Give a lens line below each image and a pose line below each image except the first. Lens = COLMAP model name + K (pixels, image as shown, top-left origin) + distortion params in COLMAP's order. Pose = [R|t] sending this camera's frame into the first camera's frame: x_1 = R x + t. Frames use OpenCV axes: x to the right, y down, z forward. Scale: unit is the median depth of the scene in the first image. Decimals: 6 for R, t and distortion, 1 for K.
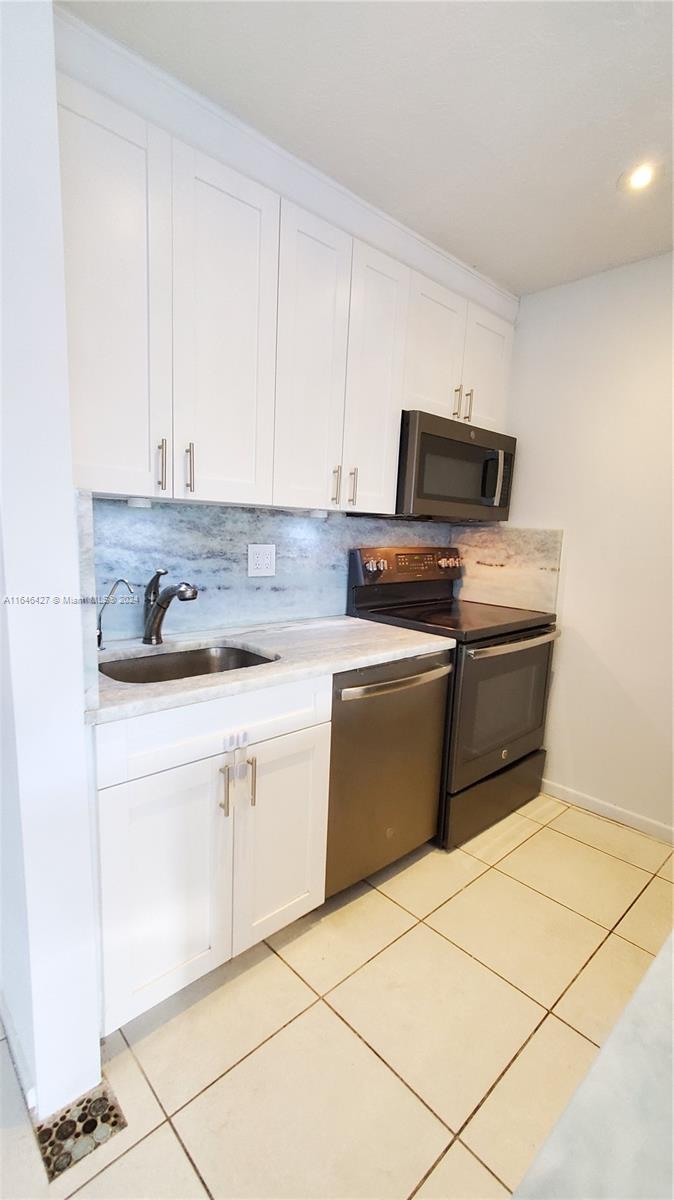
lens RADIAL K [[520.7, 0, 333.0], [0, 520.7, 609.1], [0, 0, 1]] dist [0.000539, -0.000122]
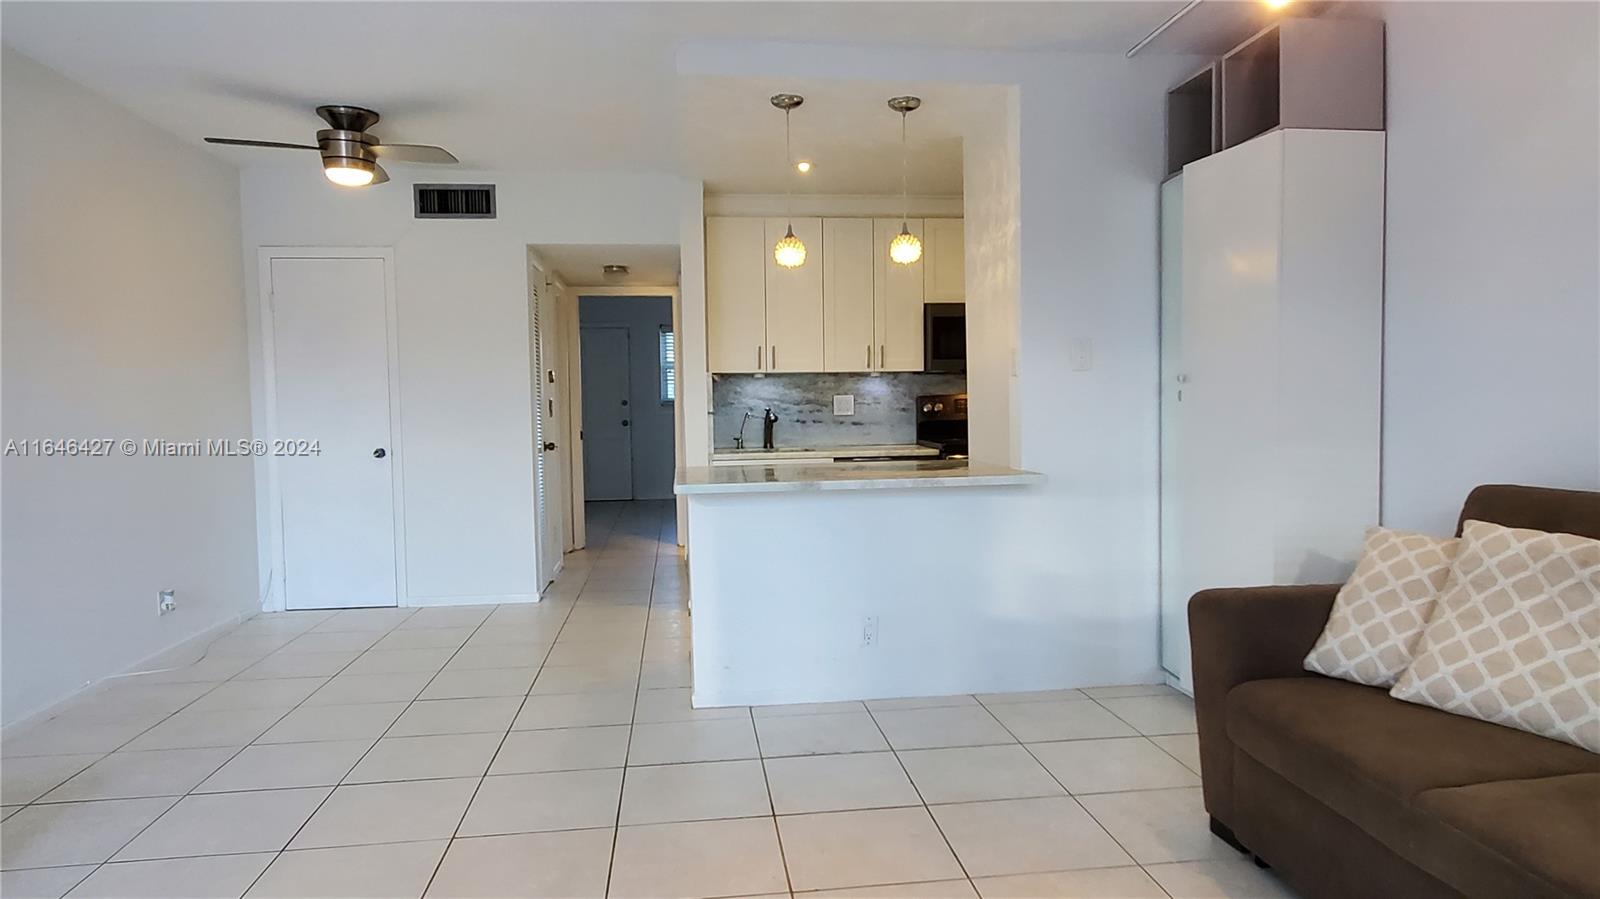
lens RADIAL K [[991.5, 0, 800.0], [0, 991.5, 449.5], [0, 0, 1]] dist [0.000269, 0.000389]
pose [[0.808141, -0.018947, -0.588684, 1.568324], [-0.045179, 0.994544, -0.094032, 0.339401], [0.587253, 0.102587, 0.802876, -1.530733]]
